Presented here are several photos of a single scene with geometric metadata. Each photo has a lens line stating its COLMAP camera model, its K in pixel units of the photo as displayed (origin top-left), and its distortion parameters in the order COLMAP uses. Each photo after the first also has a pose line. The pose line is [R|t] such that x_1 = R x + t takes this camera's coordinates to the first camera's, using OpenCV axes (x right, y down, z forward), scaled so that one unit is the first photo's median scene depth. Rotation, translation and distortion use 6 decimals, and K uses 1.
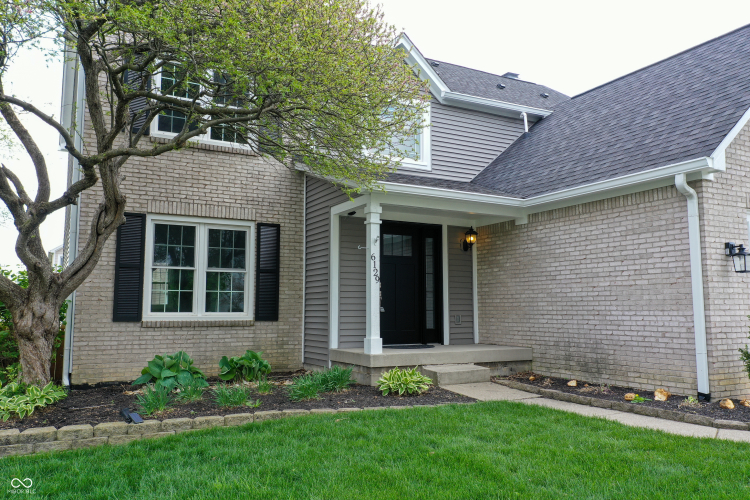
lens RADIAL K [[594.3, 0, 375.0], [0, 594.3, 250.0], [0, 0, 1]] dist [0.015476, -0.004739]
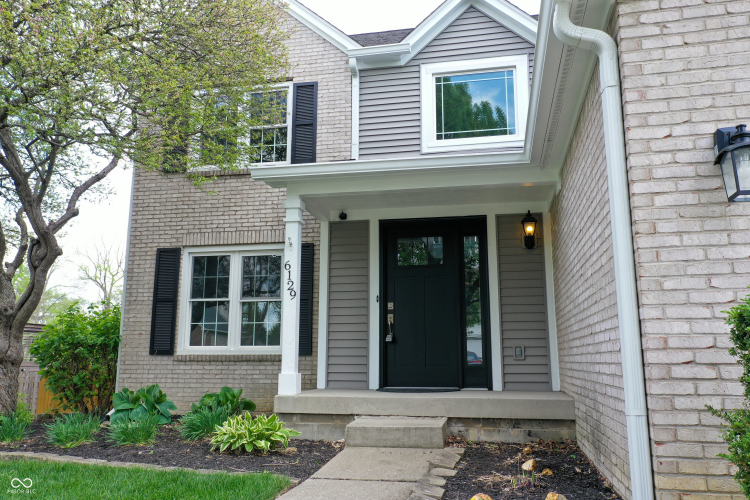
lens RADIAL K [[594.3, 0, 375.0], [0, 594.3, 250.0], [0, 0, 1]] dist [0.015476, -0.004739]
pose [[0.765652, -0.116877, -0.632547, 0.496735], [0.065421, 0.992404, -0.104181, 0.068616], [0.639919, 0.038385, 0.767483, 0.425341]]
